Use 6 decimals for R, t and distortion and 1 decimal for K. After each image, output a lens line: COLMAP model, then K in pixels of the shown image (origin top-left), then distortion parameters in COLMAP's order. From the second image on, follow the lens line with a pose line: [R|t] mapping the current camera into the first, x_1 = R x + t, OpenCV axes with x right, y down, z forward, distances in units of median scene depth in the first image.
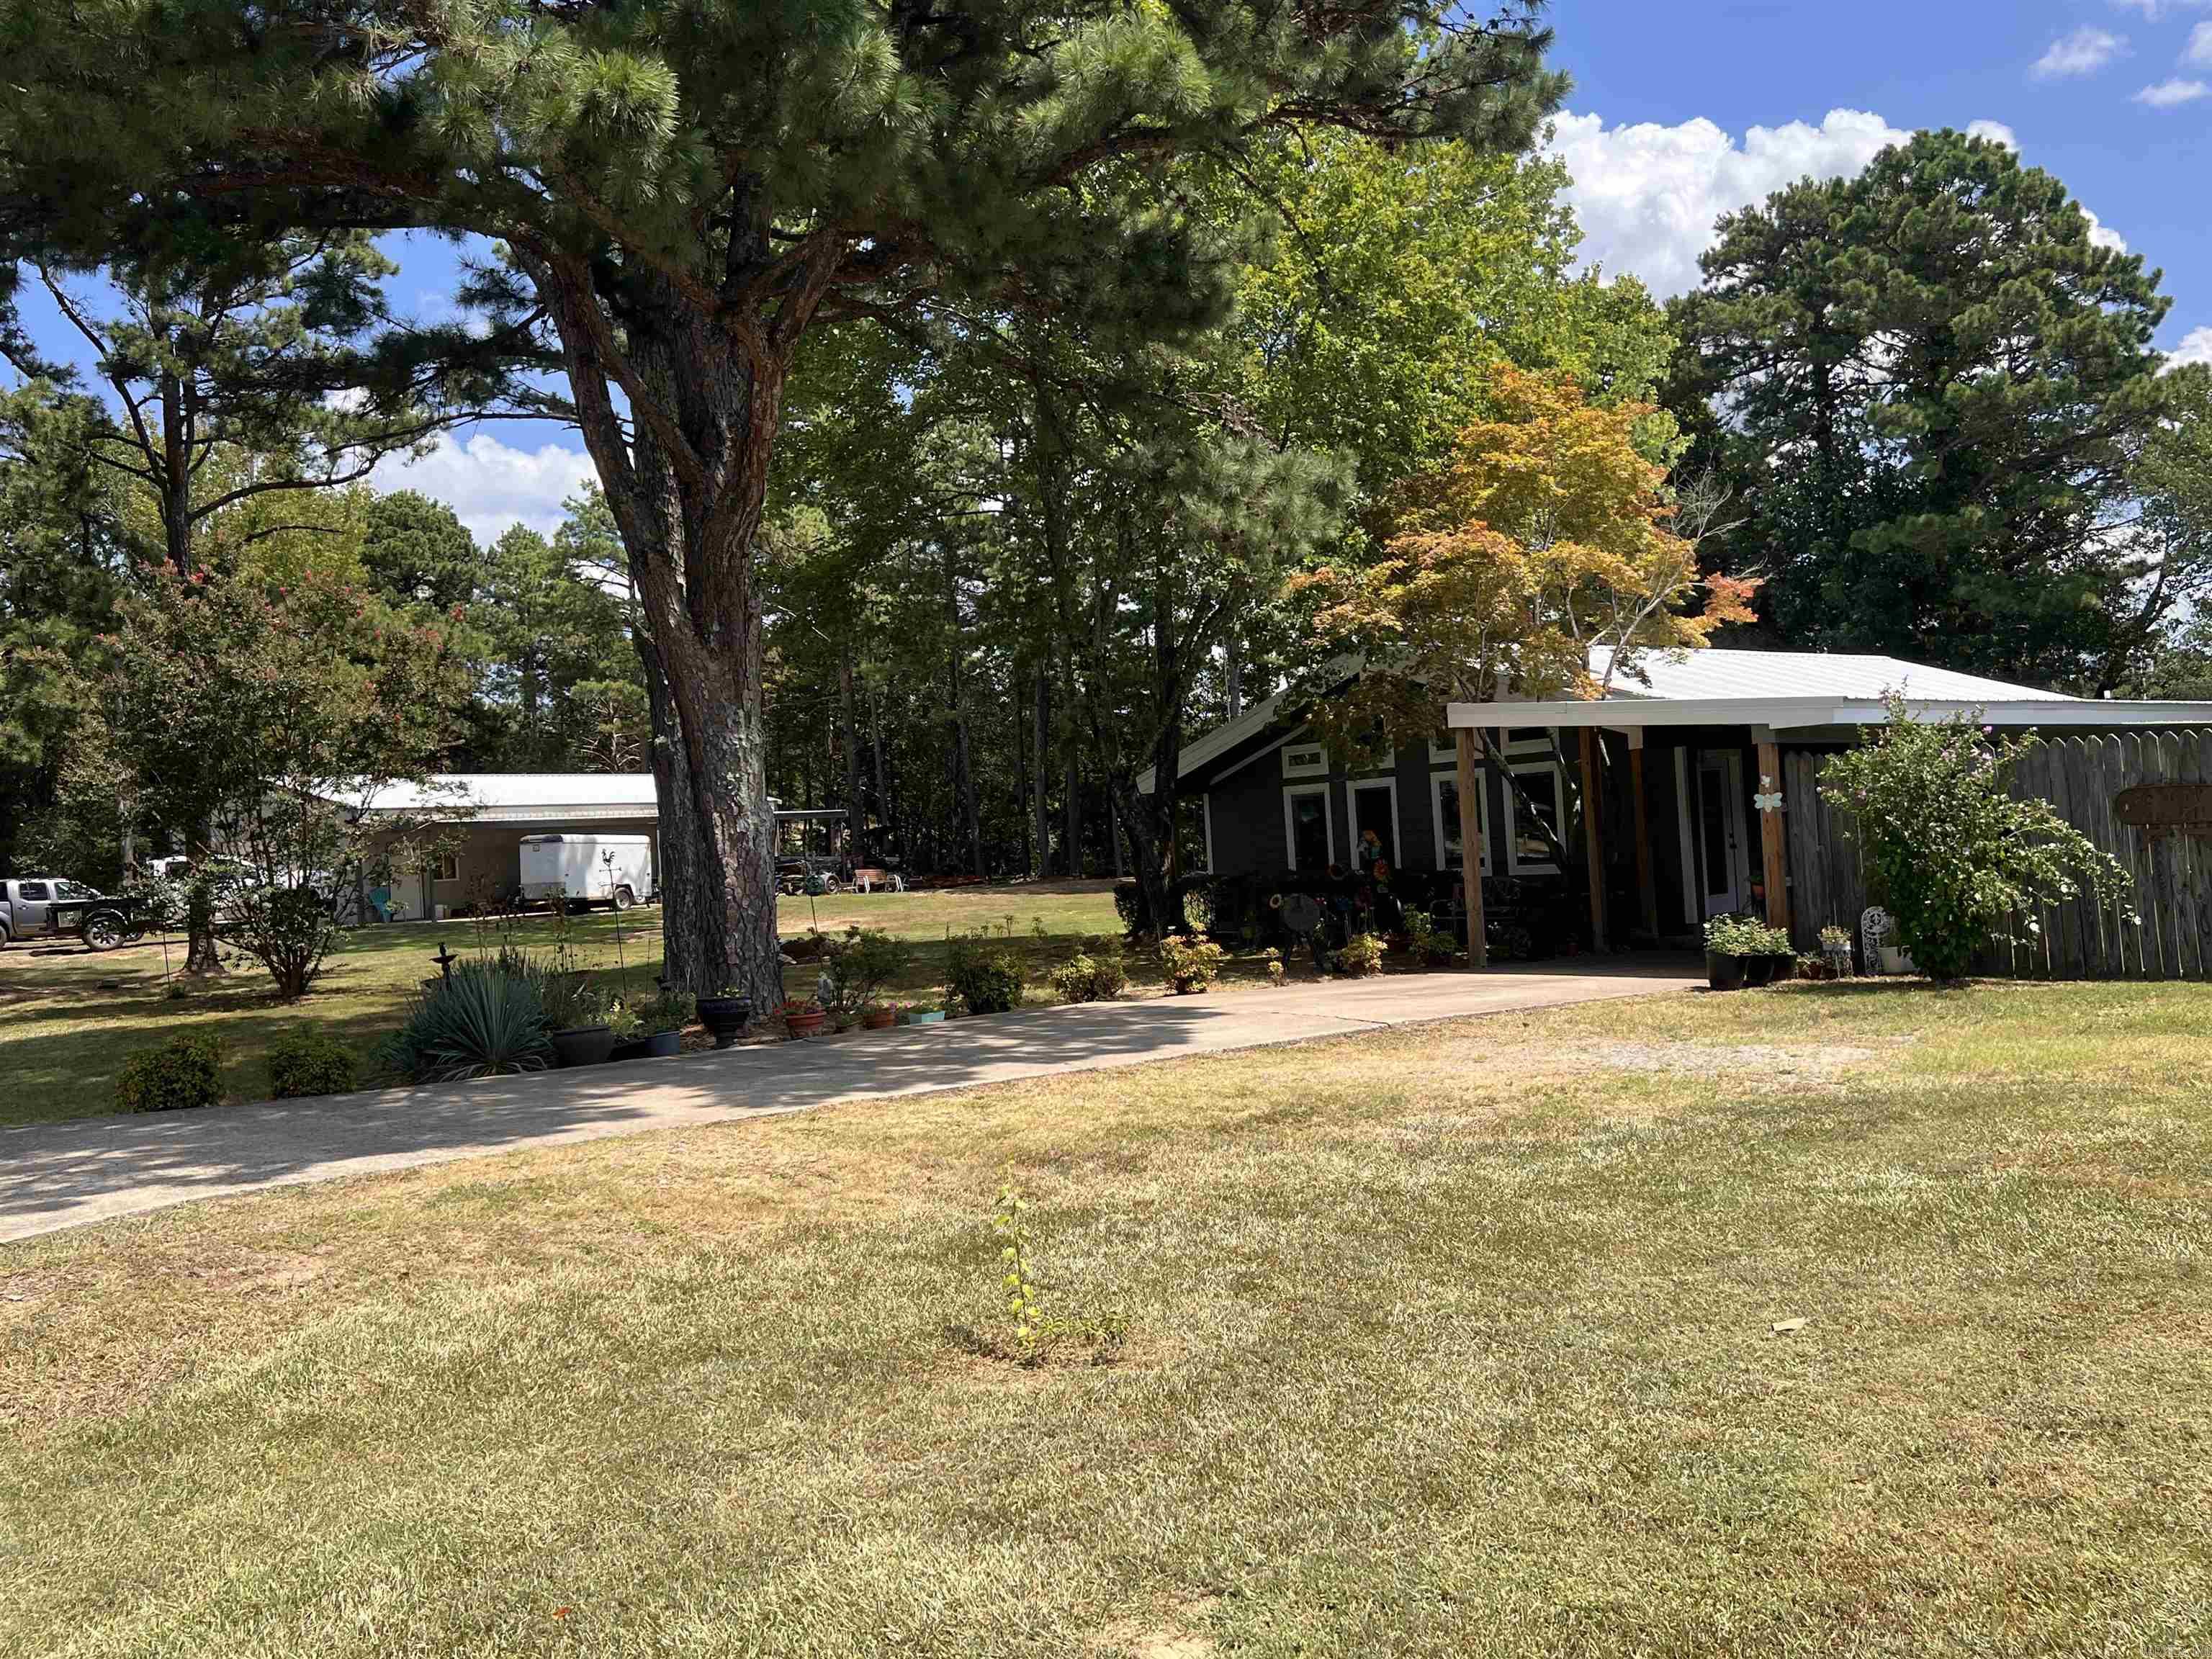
lens RADIAL K [[1863.0, 0, 1117.5], [0, 1863.0, 836.2], [0, 0, 1]] dist [0.084171, -0.015782]
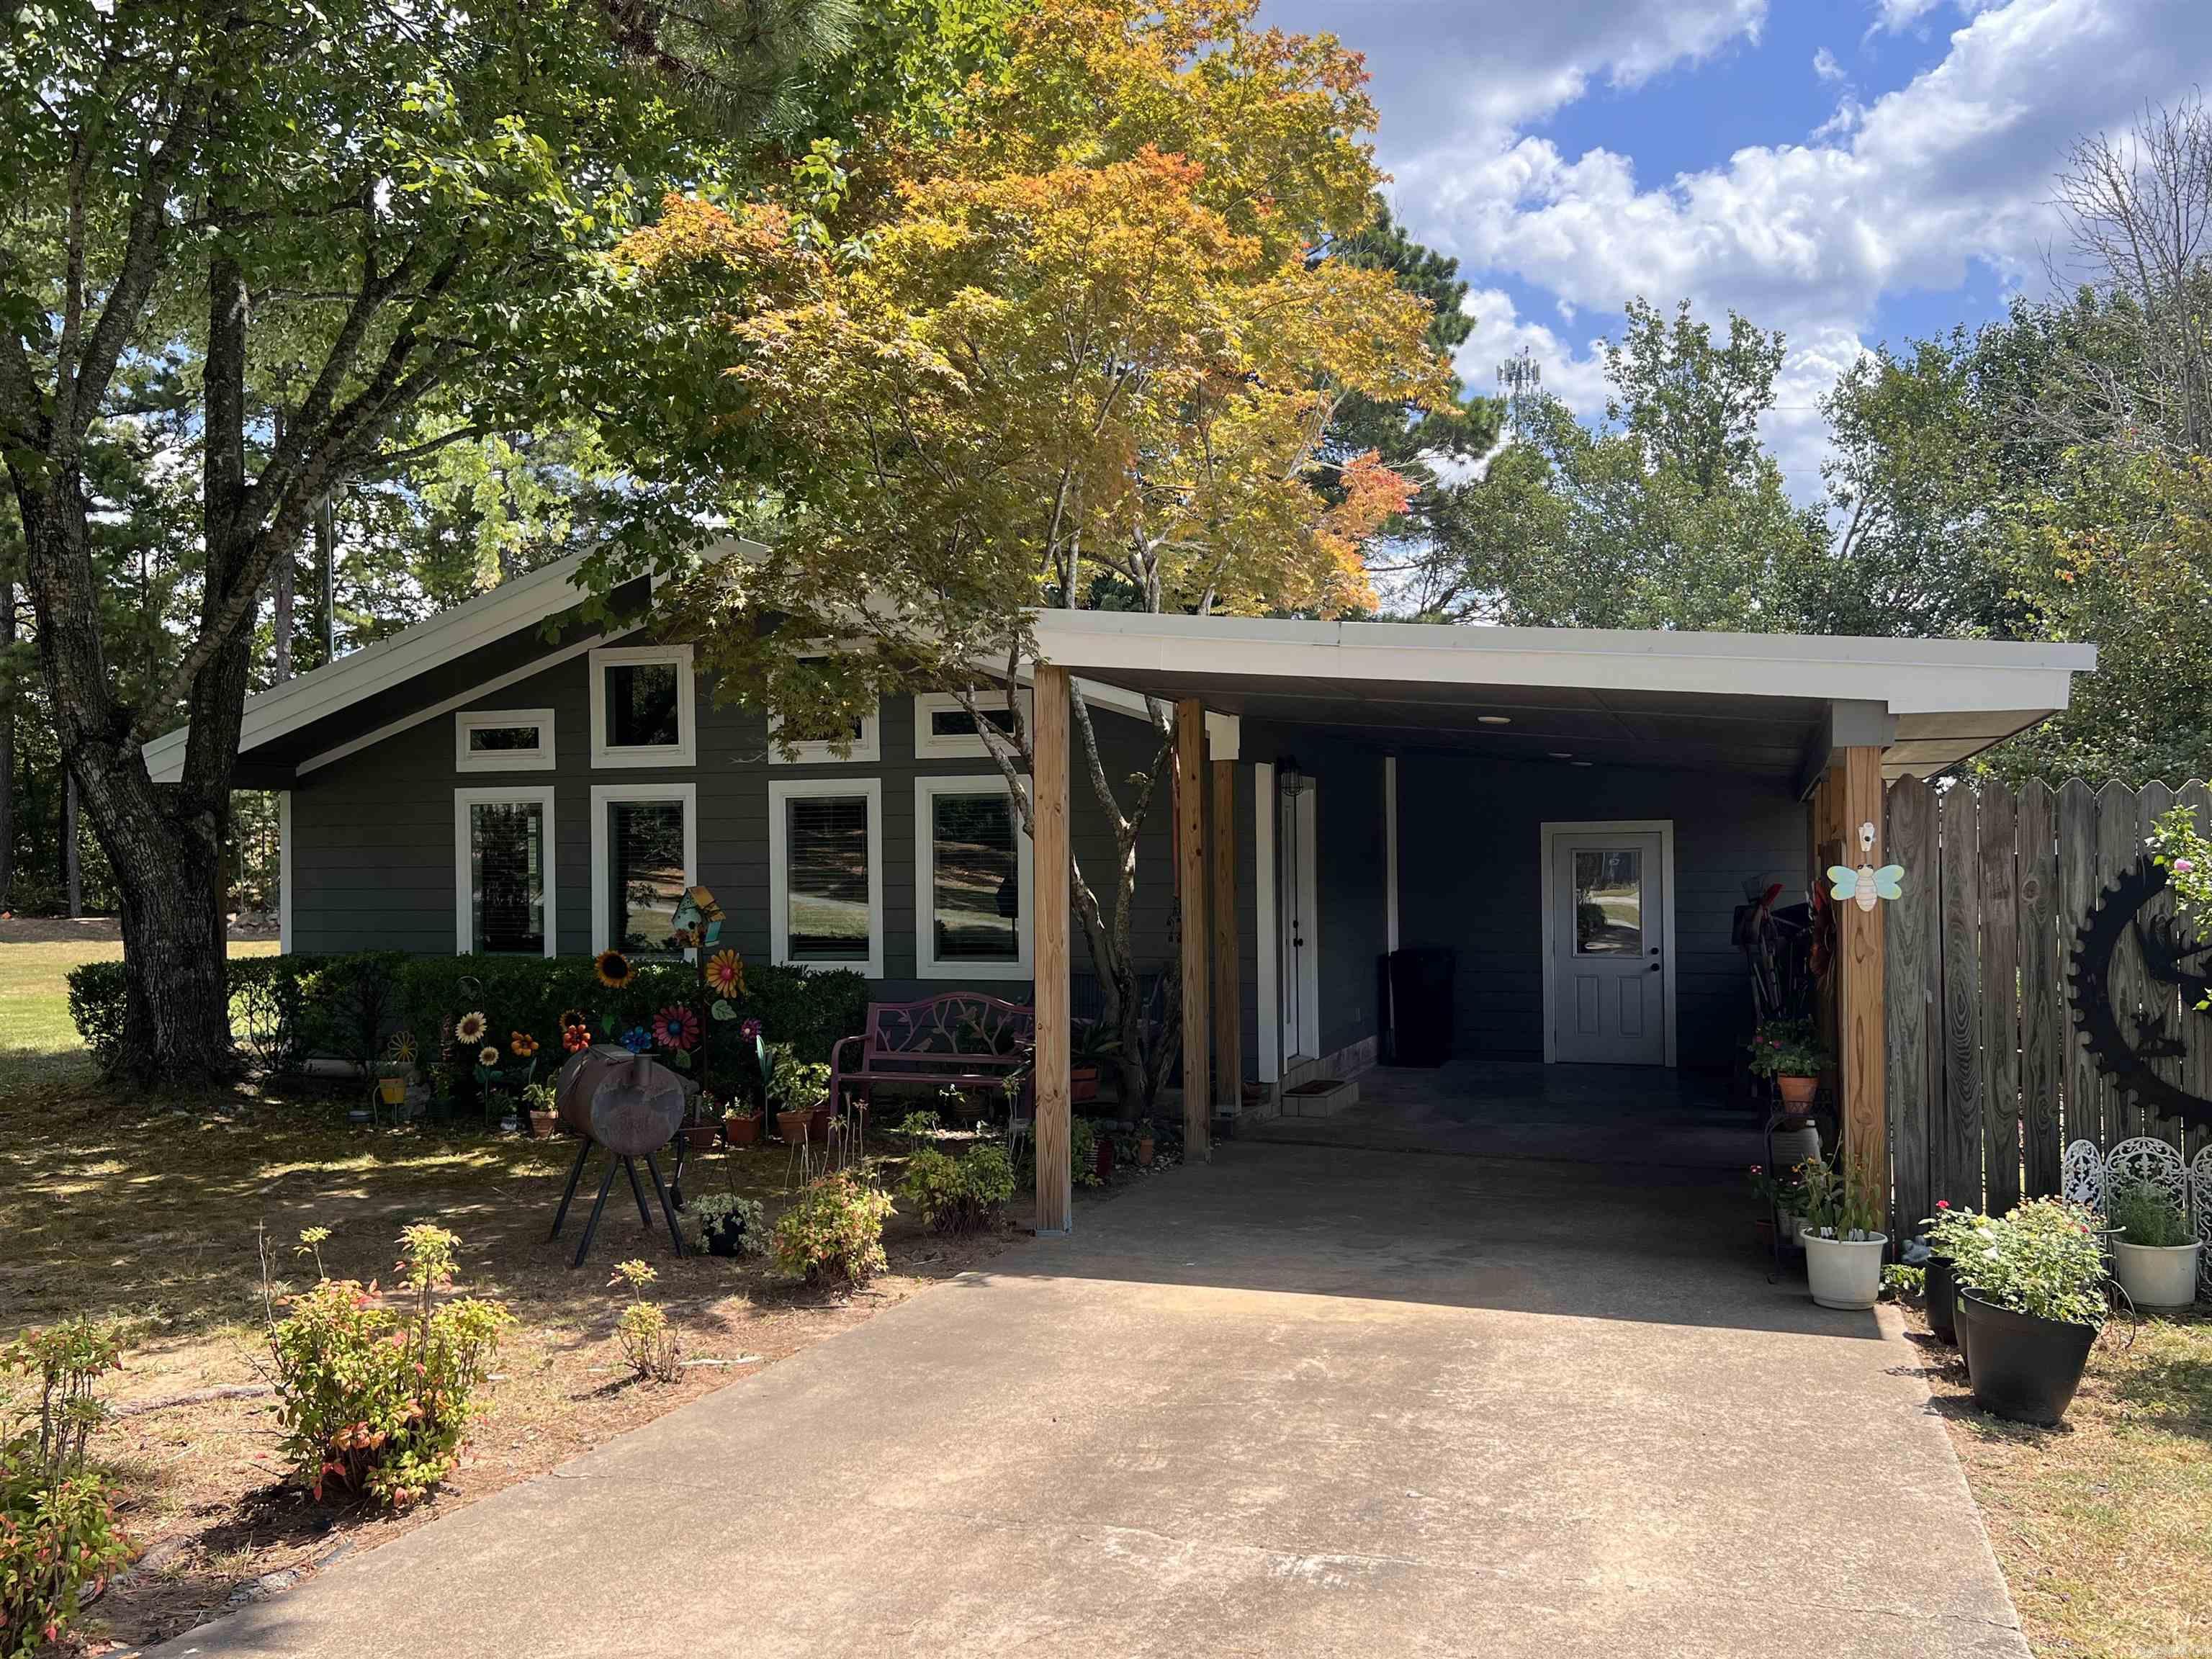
lens RADIAL K [[1863.0, 0, 1091.2], [0, 1863.0, 847.1], [0, 0, 1]] dist [0.084171, -0.015782]
pose [[0.878303, 0.059040, 0.474445, -0.005459], [-0.051210, 0.998254, -0.029422, -0.004989], [-0.475354, 0.001545, 0.879793, 0.624030]]
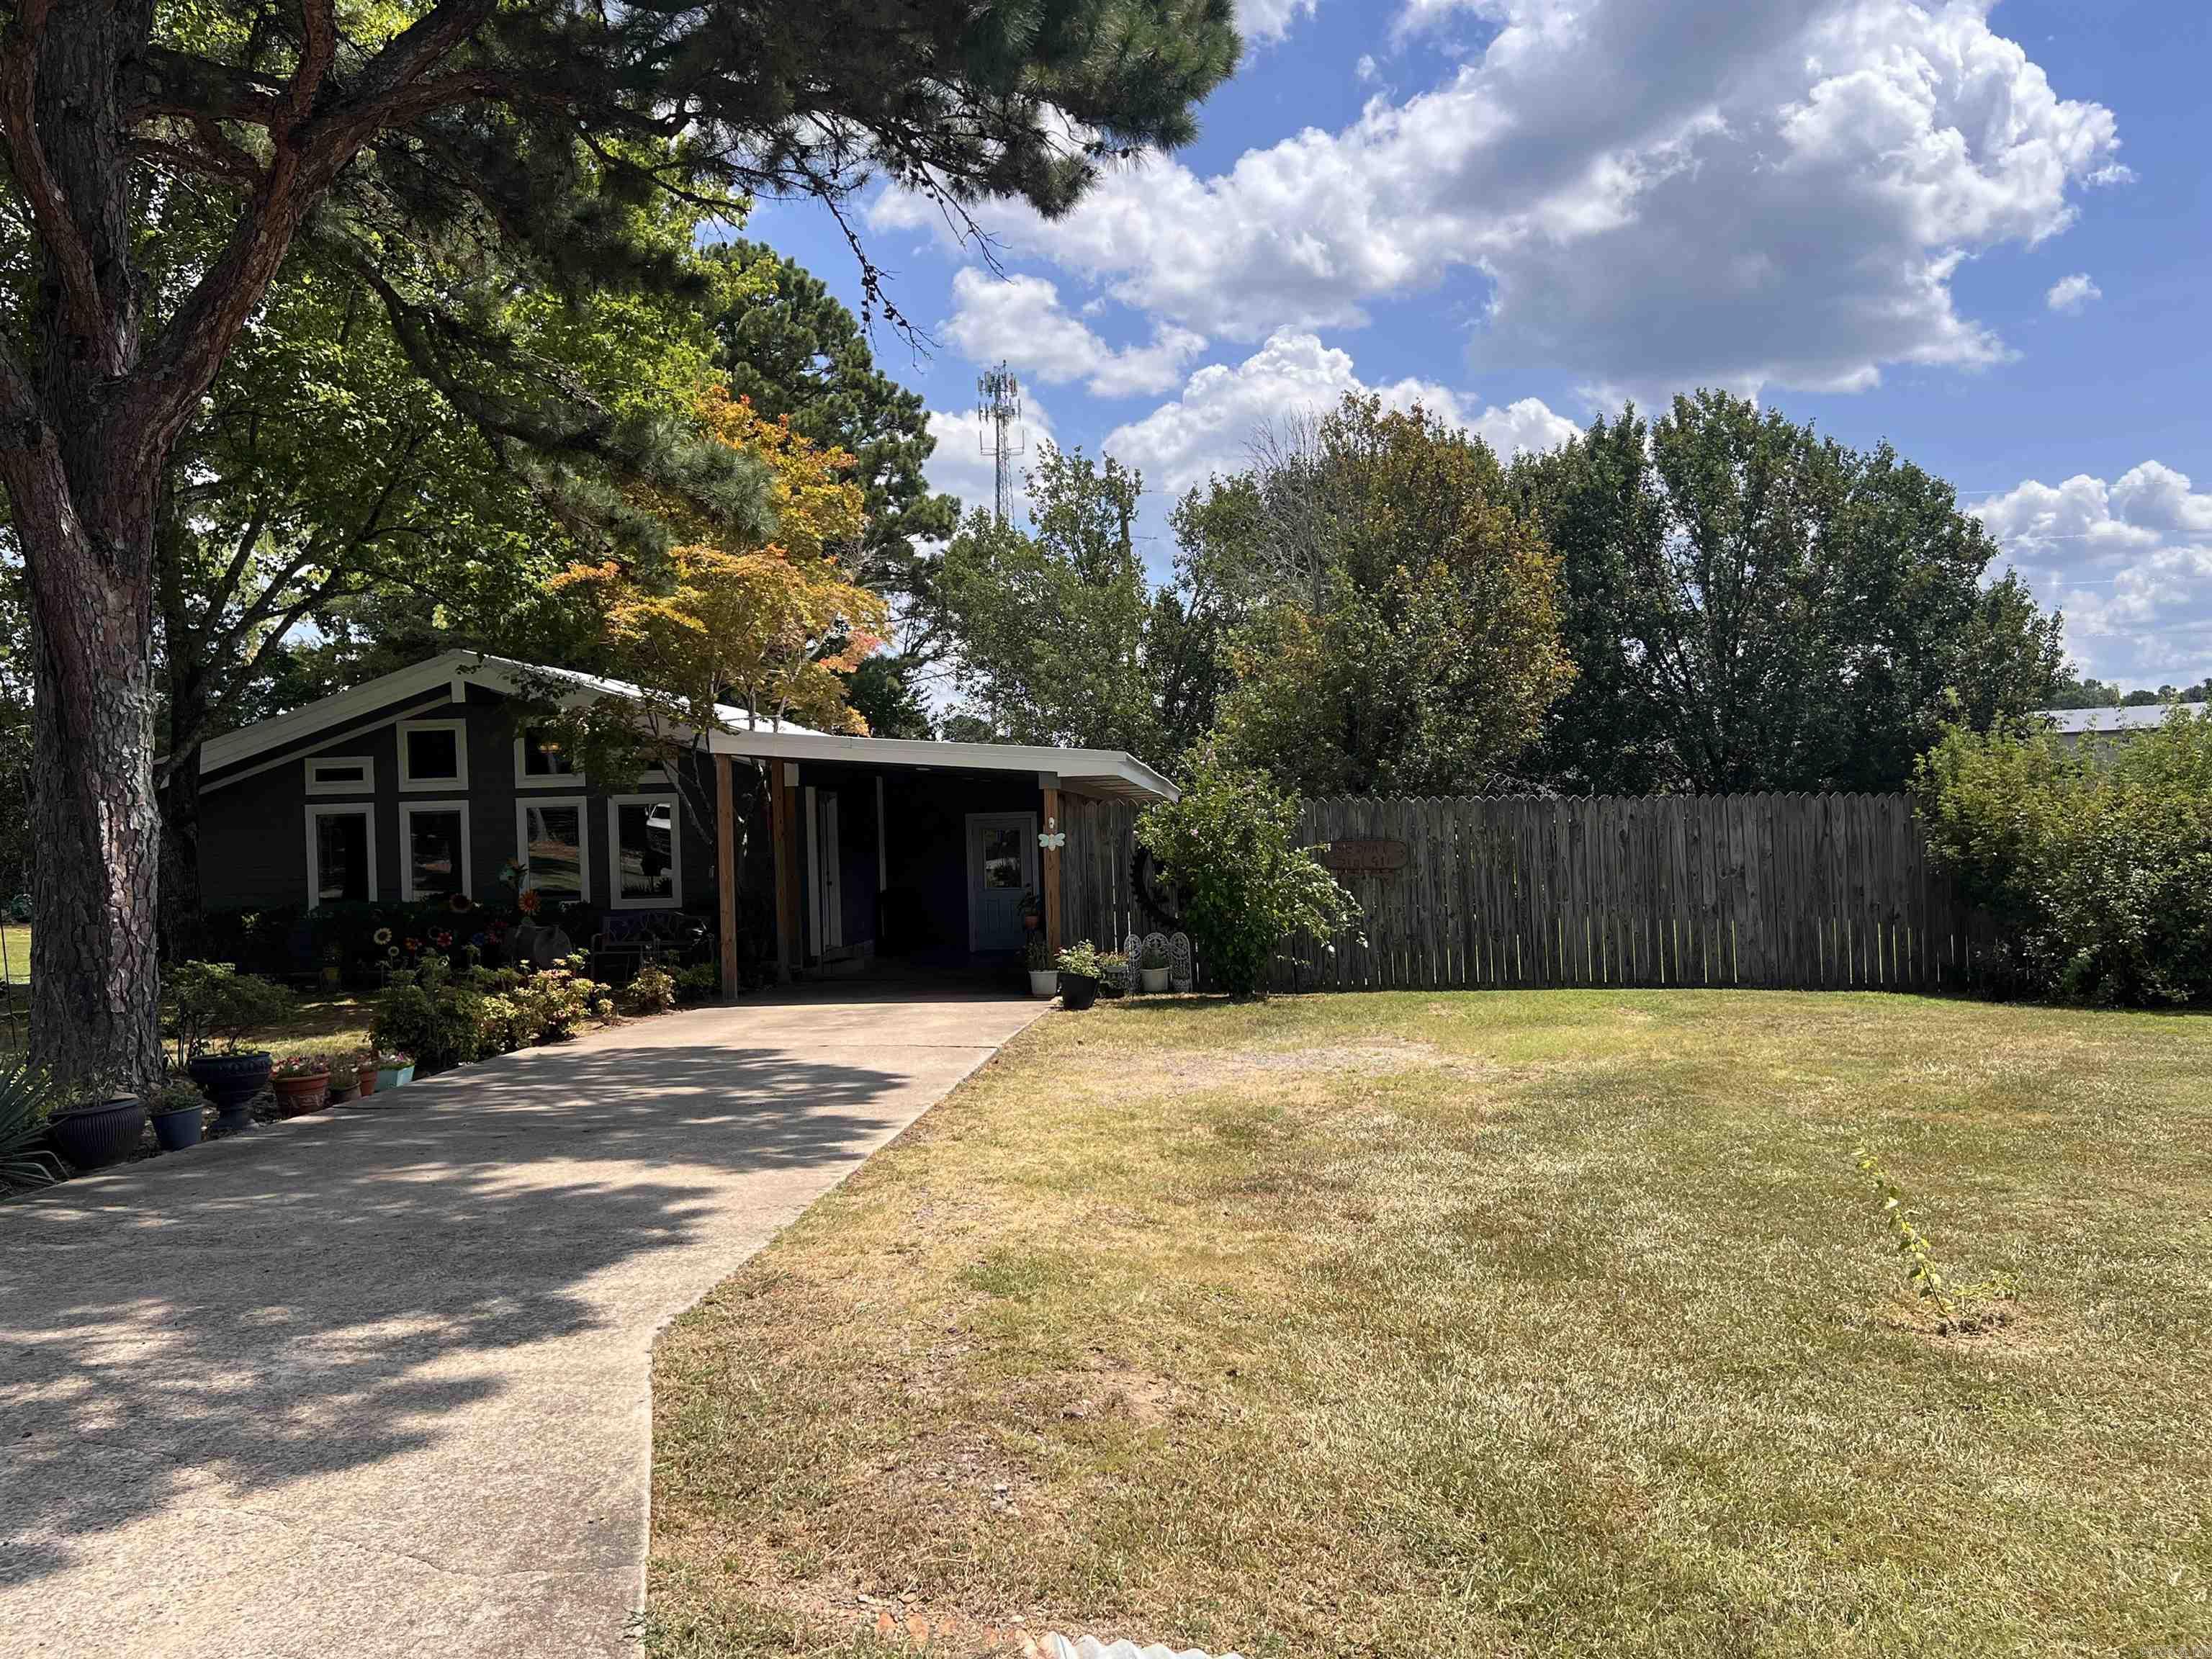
lens RADIAL K [[1863.0, 0, 1108.4], [0, 1863.0, 837.8], [0, 0, 1]] dist [0.084171, -0.015782]
pose [[0.719256, 0.037730, 0.693720, -0.343910], [-0.020302, 0.999239, -0.033297, 0.014006], [-0.694448, 0.009865, 0.719475, 0.163355]]
